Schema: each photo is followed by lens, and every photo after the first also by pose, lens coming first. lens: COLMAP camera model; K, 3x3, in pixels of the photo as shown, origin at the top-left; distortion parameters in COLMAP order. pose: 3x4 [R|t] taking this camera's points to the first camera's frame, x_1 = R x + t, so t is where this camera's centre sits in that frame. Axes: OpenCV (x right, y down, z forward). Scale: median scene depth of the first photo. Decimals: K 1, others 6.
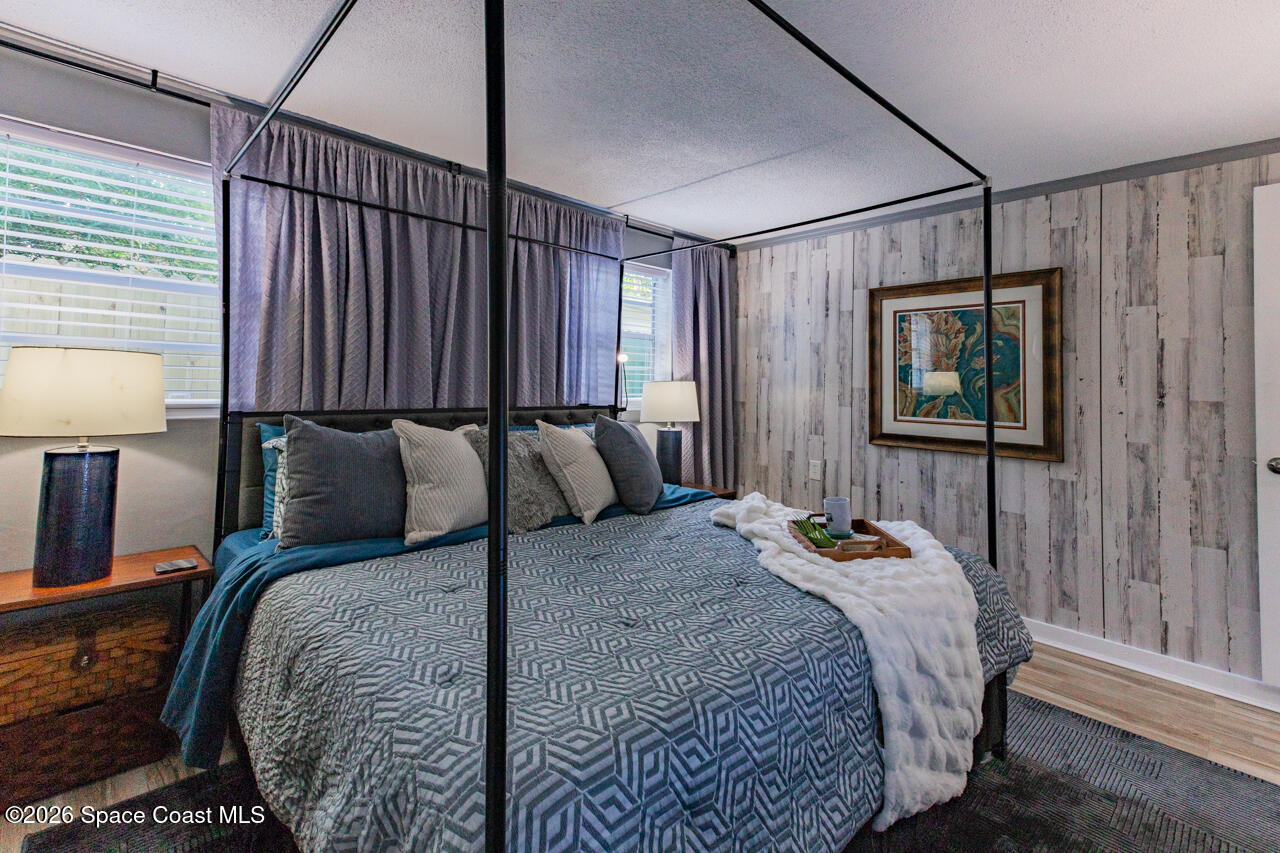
lens RADIAL K [[588.5, 0, 690.2], [0, 588.5, 371.3], [0, 0, 1]] dist [0.044517, -0.014198]
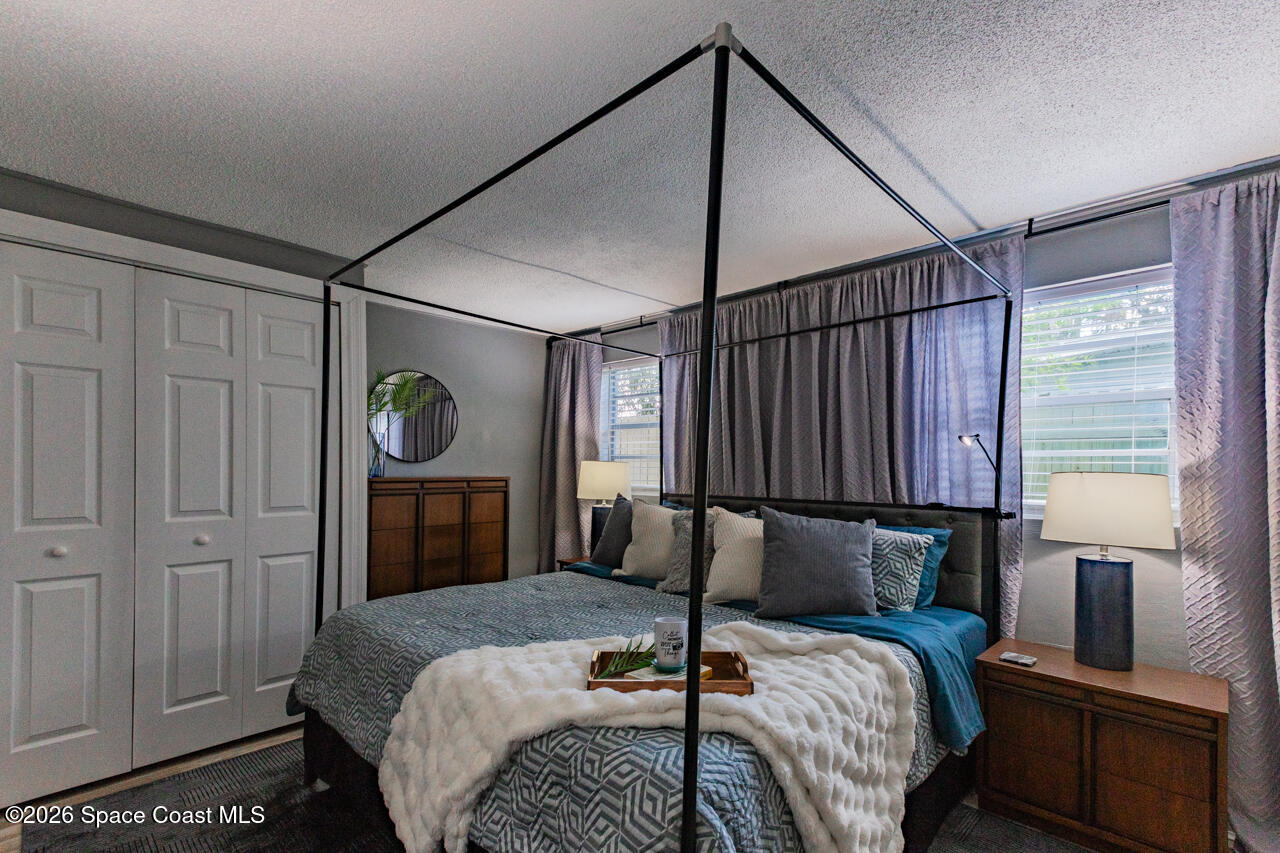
lens RADIAL K [[588.5, 0, 639.8], [0, 588.5, 426.9], [0, 0, 1]] dist [0.044517, -0.014198]
pose [[-0.001761, -0.098721, -0.995114, 0.564329], [0.010687, 0.995056, -0.098734, 0.027712], [0.999941, -0.010809, -0.000697, 0.578474]]
